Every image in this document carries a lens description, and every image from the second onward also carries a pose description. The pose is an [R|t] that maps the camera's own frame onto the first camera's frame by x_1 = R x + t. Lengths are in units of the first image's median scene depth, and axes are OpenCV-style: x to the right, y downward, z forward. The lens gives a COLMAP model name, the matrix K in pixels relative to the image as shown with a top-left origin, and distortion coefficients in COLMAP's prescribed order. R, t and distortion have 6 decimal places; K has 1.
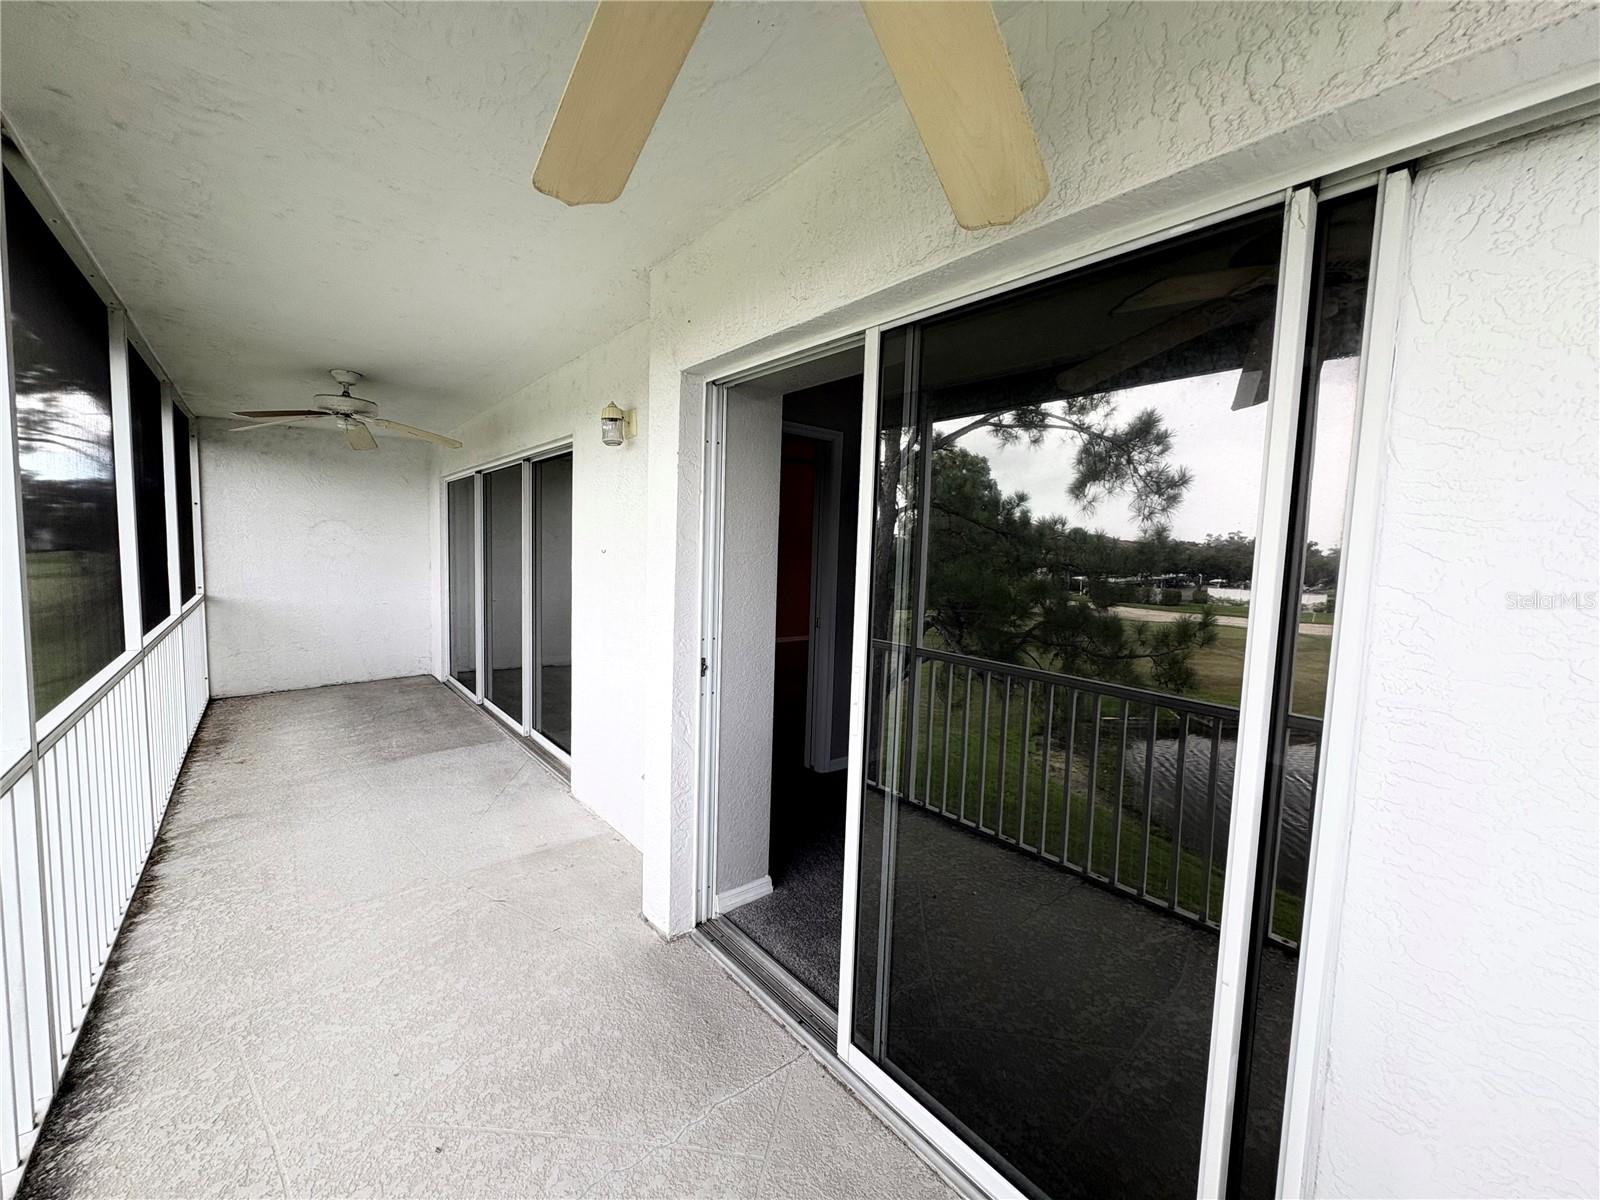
lens RADIAL K [[636.4, 0, 793.9], [0, 636.4, 598.6], [0, 0, 1]] dist [-0.000572, 0.000326]
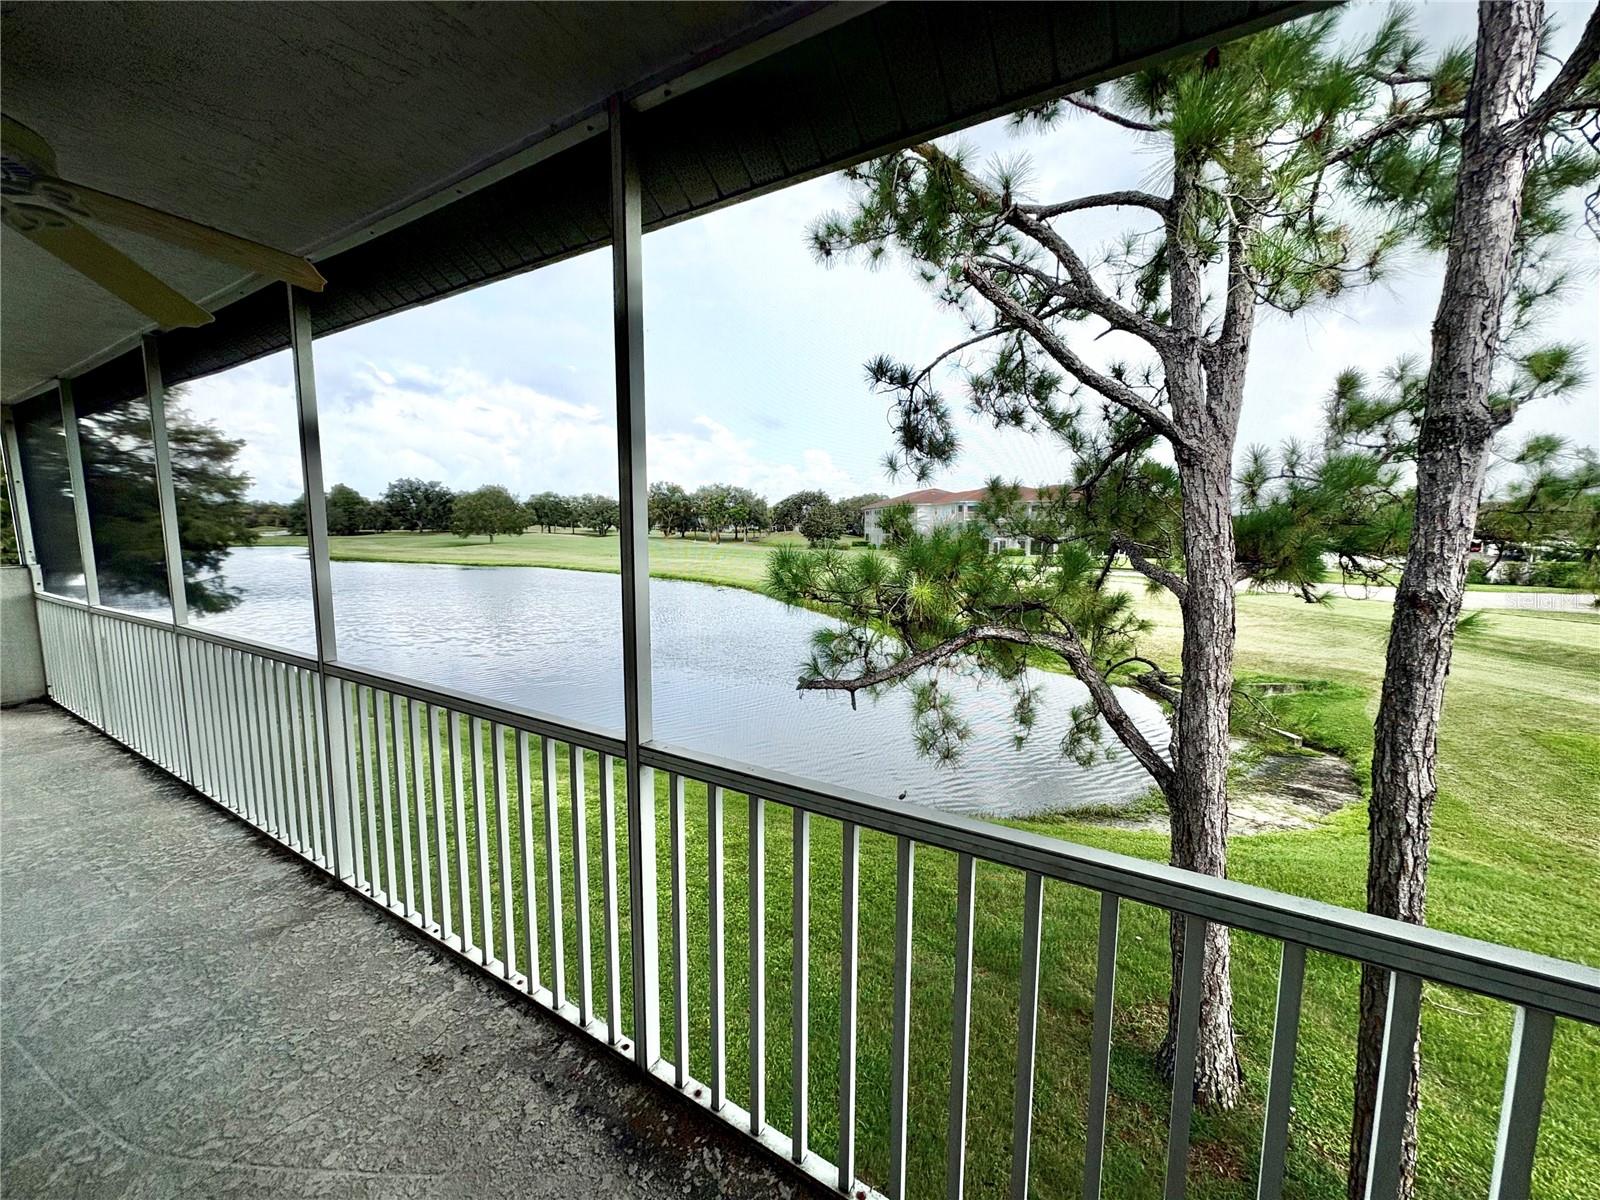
lens RADIAL K [[636.4, 0, 794.4], [0, 636.4, 596.6], [0, 0, 1]] dist [-0.000572, 0.000326]
pose [[-0.946955, 0.000990, -0.321363, -1.380830], [-0.059798, 0.981988, 0.179229, -0.181252], [0.315753, 0.188938, -0.929840, 2.010506]]
